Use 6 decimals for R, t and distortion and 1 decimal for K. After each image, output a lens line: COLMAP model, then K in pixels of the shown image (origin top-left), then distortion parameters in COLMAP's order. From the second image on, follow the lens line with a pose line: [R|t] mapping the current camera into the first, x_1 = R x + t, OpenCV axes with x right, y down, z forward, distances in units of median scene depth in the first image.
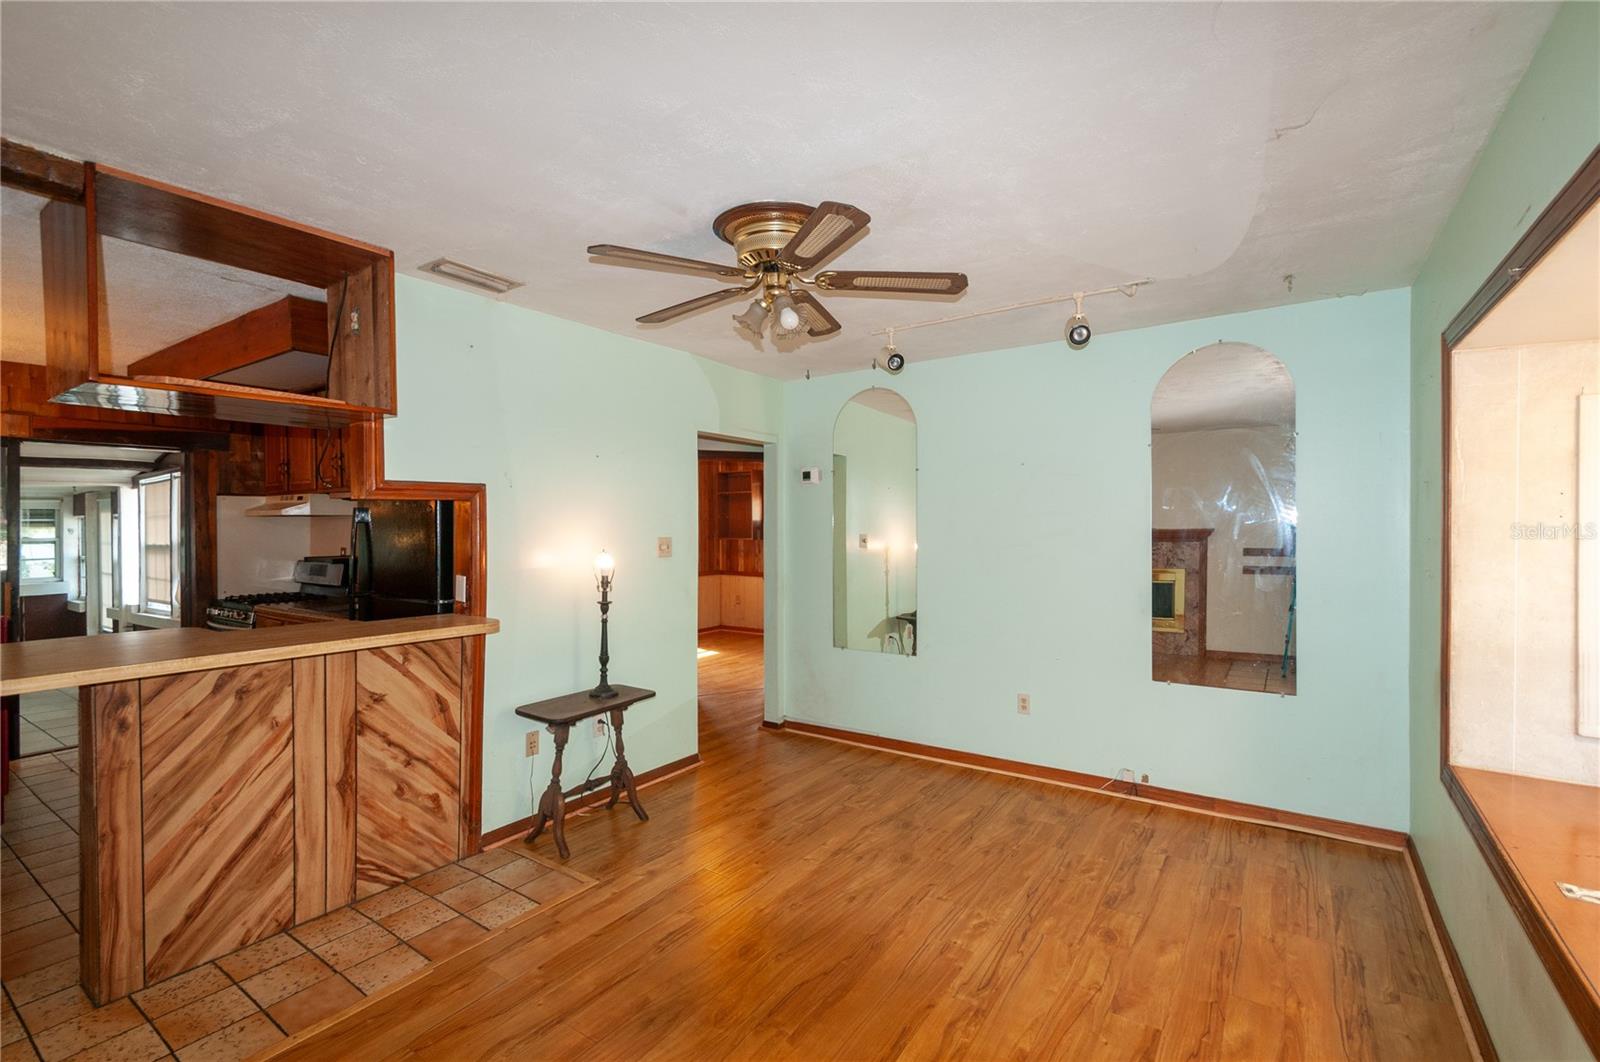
lens RADIAL K [[703.6, 0, 792.4], [0, 703.6, 527.0], [0, 0, 1]] dist [0.004964, -0.000243]
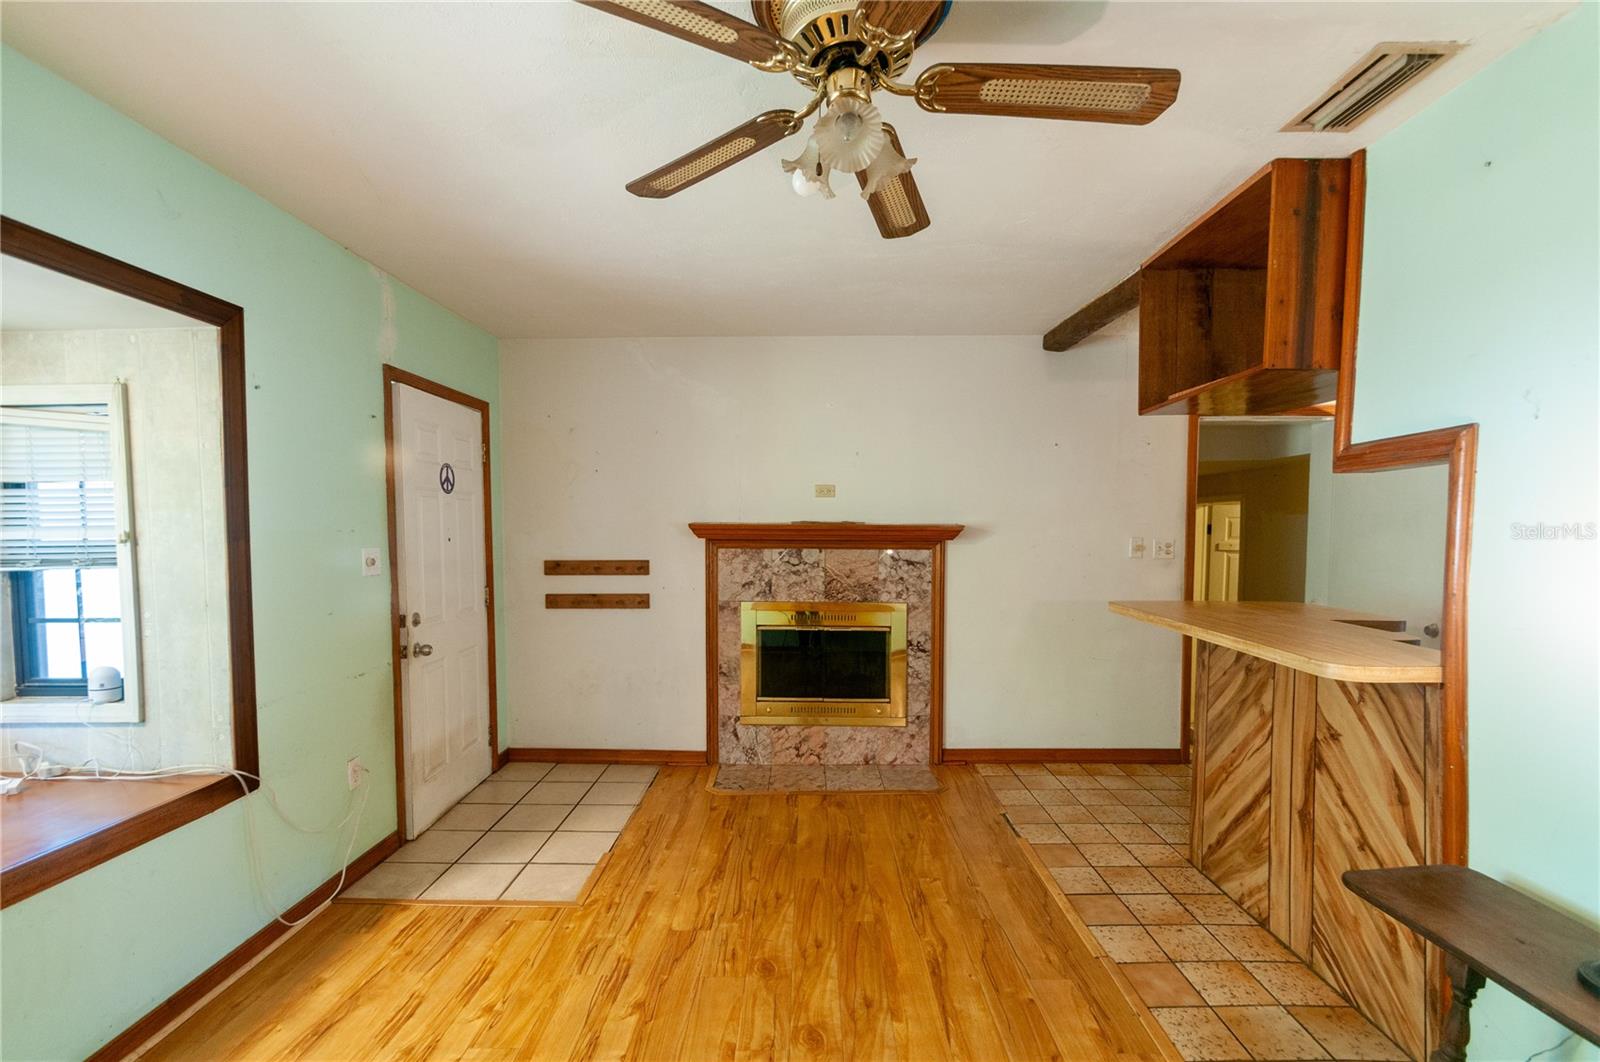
lens RADIAL K [[703.6, 0, 810.5], [0, 703.6, 561.8], [0, 0, 1]] dist [0.004964, -0.000243]
pose [[-0.821939, 0.028369, -0.568868, 0.311180], [-0.002673, 0.998556, 0.053660, 0.016959], [0.569569, 0.045626, -0.820676, 1.315157]]
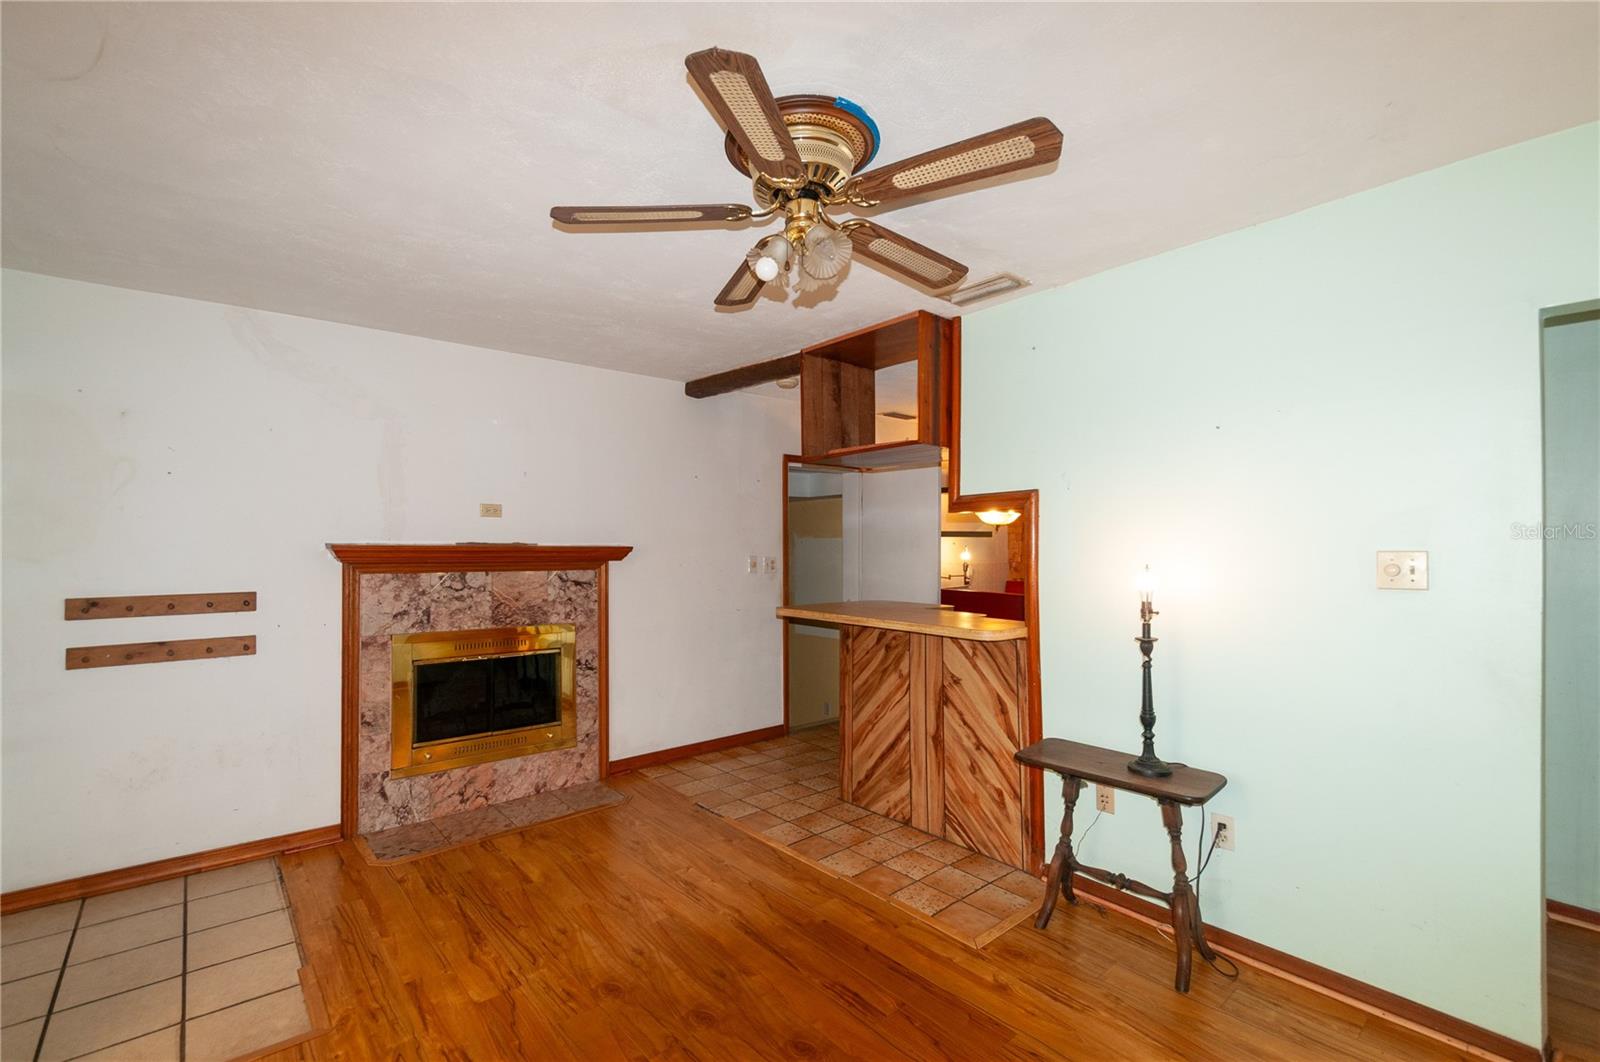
lens RADIAL K [[703.6, 0, 796.7], [0, 703.6, 543.1], [0, 0, 1]] dist [0.004964, -0.000243]
pose [[-0.248561, -0.004415, -0.968606, 0.638149], [-0.002103, 0.999990, -0.004018, 0.017336], [0.968614, 0.001039, -0.248568, 1.050084]]
